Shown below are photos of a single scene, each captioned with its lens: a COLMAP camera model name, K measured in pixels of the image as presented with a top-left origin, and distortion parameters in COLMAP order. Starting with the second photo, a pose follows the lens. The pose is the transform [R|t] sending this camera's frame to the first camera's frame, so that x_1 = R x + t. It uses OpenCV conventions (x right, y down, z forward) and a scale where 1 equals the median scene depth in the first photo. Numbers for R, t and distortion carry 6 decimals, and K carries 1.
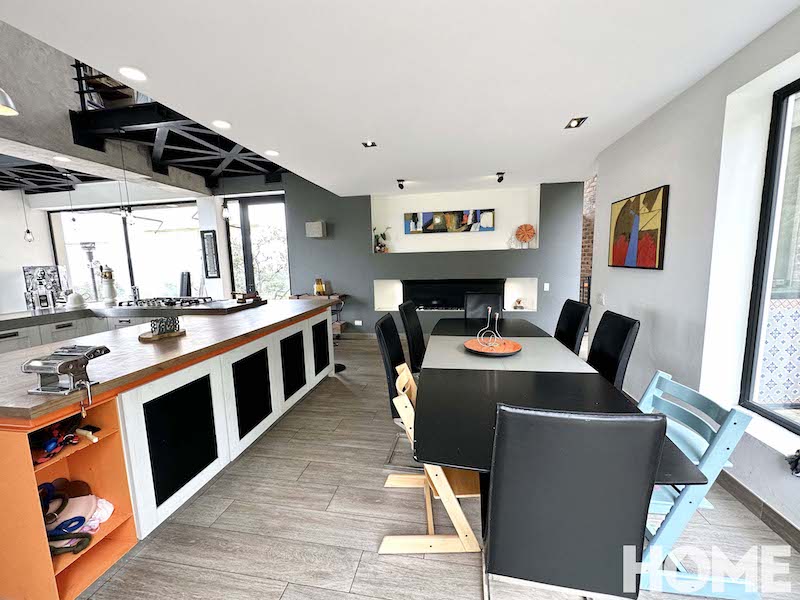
lens RADIAL K [[320.2, 0, 401.4], [0, 320.2, 299.5], [0, 0, 1]] dist [-0.001718, 0.000193]
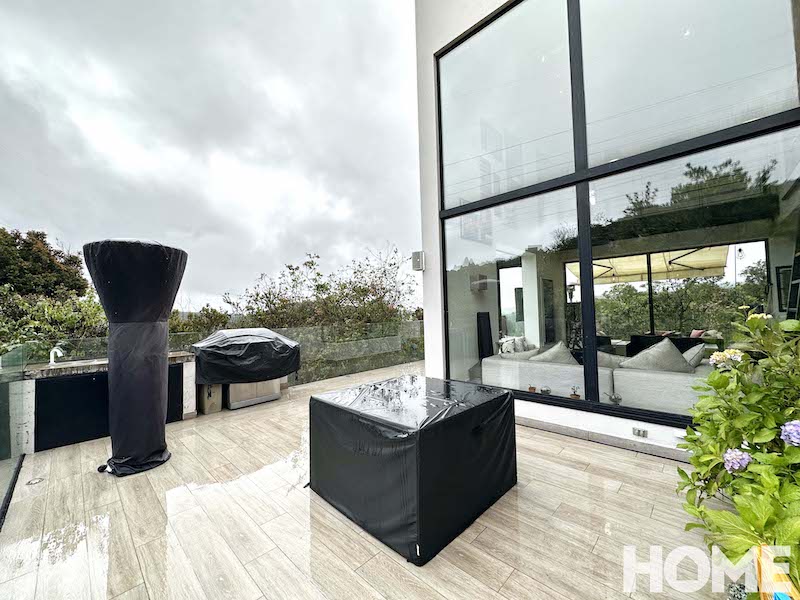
lens RADIAL K [[320.2, 0, 401.4], [0, 320.2, 299.5], [0, 0, 1]] dist [-0.001718, 0.000193]
pose [[0.830225, -0.013483, -0.557265, -1.029534], [-0.069481, 0.989408, -0.127452, 0.109669], [0.553081, 0.144533, 0.820495, -0.521270]]
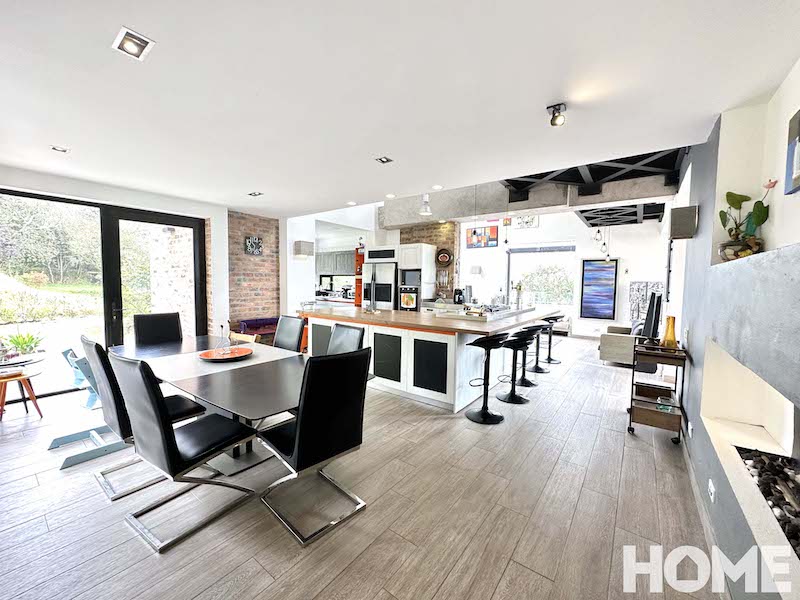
lens RADIAL K [[320.2, 0, 401.4], [0, 320.2, 299.5], [0, 0, 1]] dist [-0.001718, 0.000193]
pose [[-0.453509, 0.069903, -0.888506, 0.372619], [-0.113150, 0.984337, 0.135196, -0.101446], [0.884040, 0.161847, -0.438496, 0.758572]]
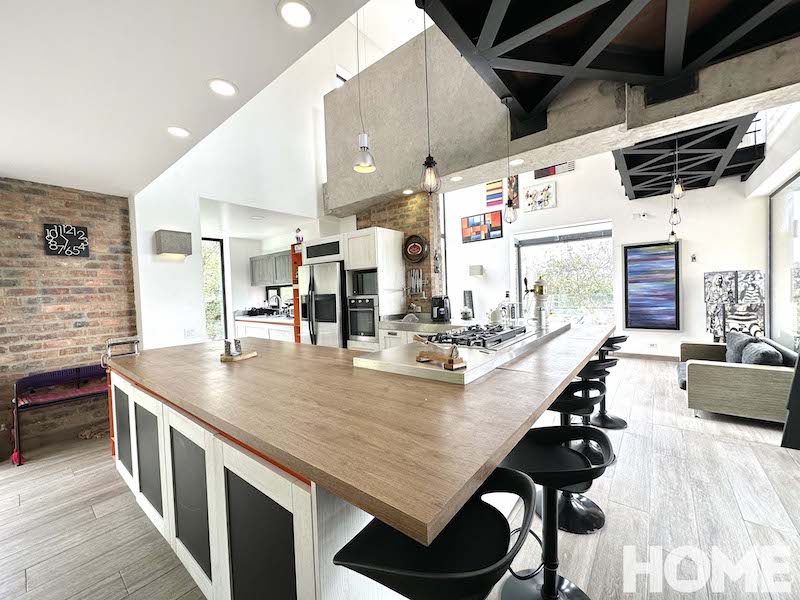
lens RADIAL K [[320.2, 0, 401.4], [0, 320.2, 299.5], [0, 0, 1]] dist [-0.001718, 0.000193]
pose [[-0.481454, 0.067440, -0.873873, -0.043306], [-0.059579, 0.992211, 0.109398, -0.076313], [0.874444, 0.104734, -0.473686, 0.700550]]
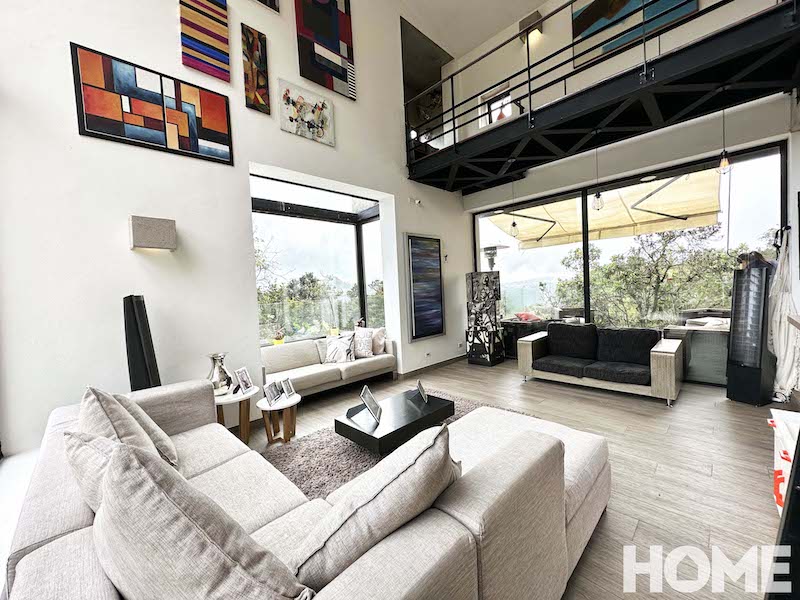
lens RADIAL K [[320.2, 0, 401.4], [0, 320.2, 299.5], [0, 0, 1]] dist [-0.001718, 0.000193]
pose [[0.815701, 0.010973, -0.578370, -0.828673], [-0.047234, 0.997745, -0.047685, 0.022320], [0.576543, 0.066216, 0.814380, 0.178964]]
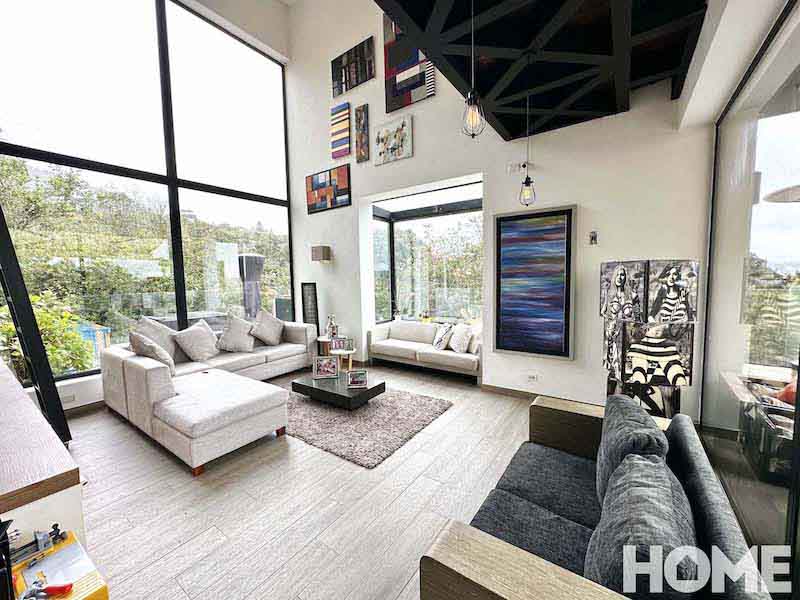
lens RADIAL K [[320.2, 0, 401.4], [0, 320.2, 299.5], [0, 0, 1]] dist [-0.001718, 0.000193]
pose [[-0.424748, 0.106076, -0.899076, -0.617341], [-0.078469, 0.985060, 0.153292, -0.098150], [0.901905, 0.135660, -0.410078, 0.928798]]
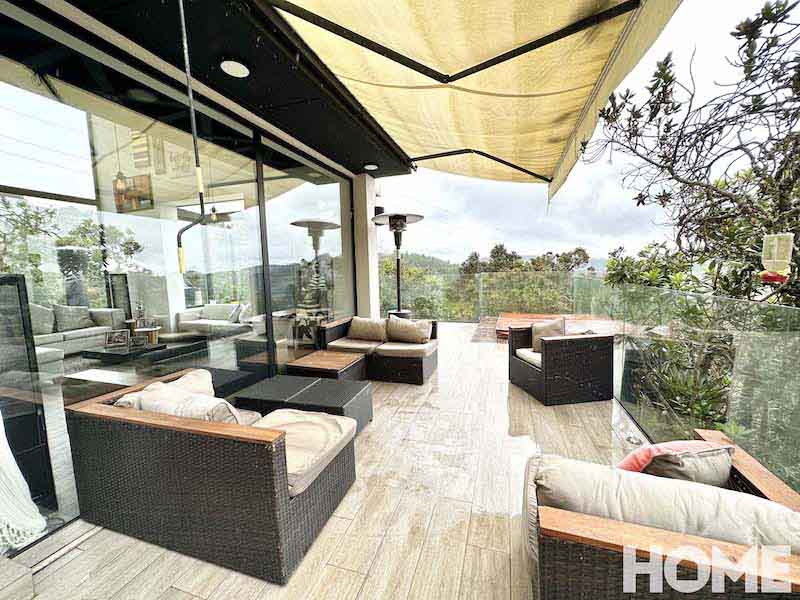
lens RADIAL K [[320.2, 0, 401.4], [0, 320.2, 299.5], [0, 0, 1]] dist [-0.001718, 0.000193]
pose [[-0.145198, 0.127681, -0.981130, -0.428657], [-0.093286, 0.985454, 0.142049, -0.136866], [0.984995, 0.112151, -0.131175, 1.369695]]
